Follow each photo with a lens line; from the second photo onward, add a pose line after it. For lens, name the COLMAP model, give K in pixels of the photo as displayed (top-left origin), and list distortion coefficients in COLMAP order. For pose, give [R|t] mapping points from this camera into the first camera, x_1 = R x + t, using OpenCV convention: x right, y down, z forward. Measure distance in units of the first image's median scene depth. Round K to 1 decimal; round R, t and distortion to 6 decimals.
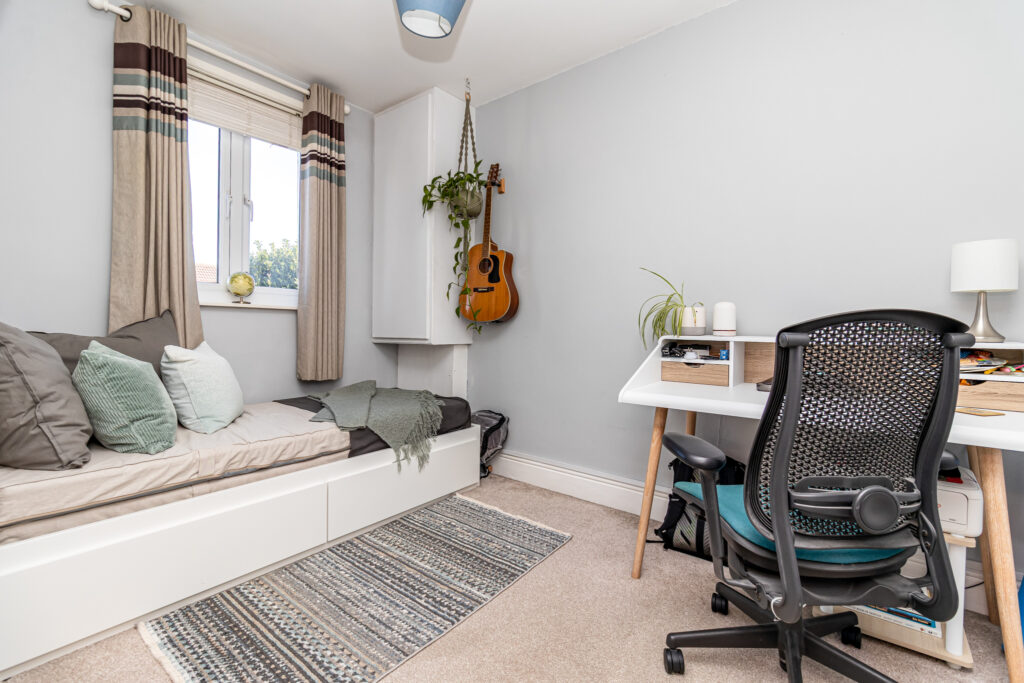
lens RADIAL K [[463.8, 0, 514.2], [0, 463.8, 333.8], [0, 0, 1]] dist [0.004559, -0.000343]
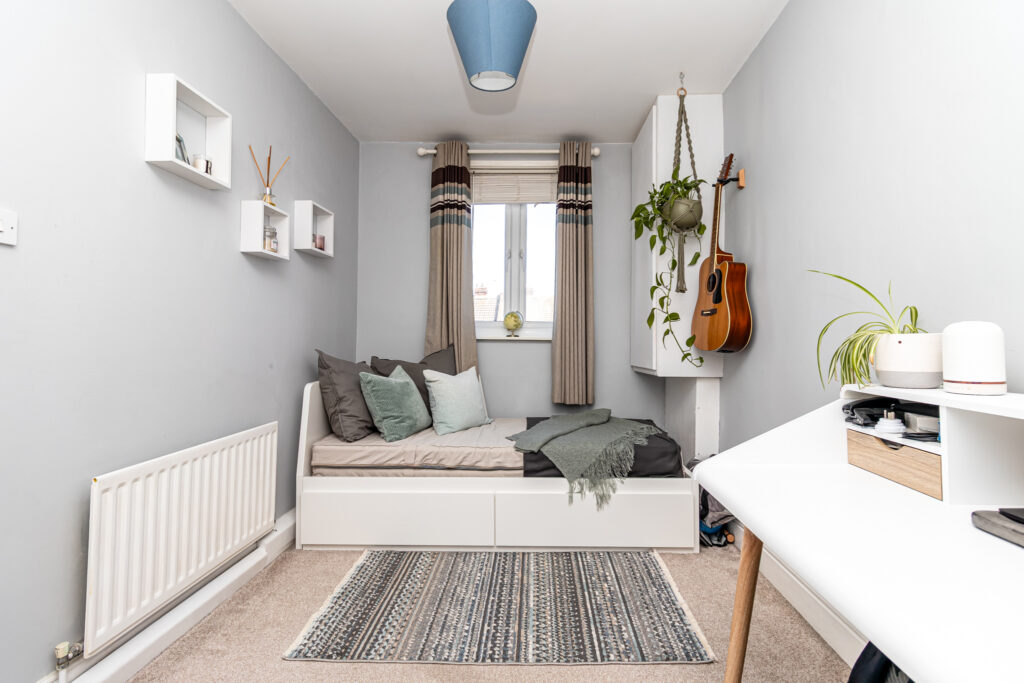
lens RADIAL K [[463.8, 0, 514.2], [0, 463.8, 333.8], [0, 0, 1]] dist [0.004559, -0.000343]
pose [[0.588447, -0.025051, -0.808148, 0.533112], [-0.008658, 0.999267, -0.037279, -0.032322], [0.808490, 0.028934, 0.587799, 0.325577]]
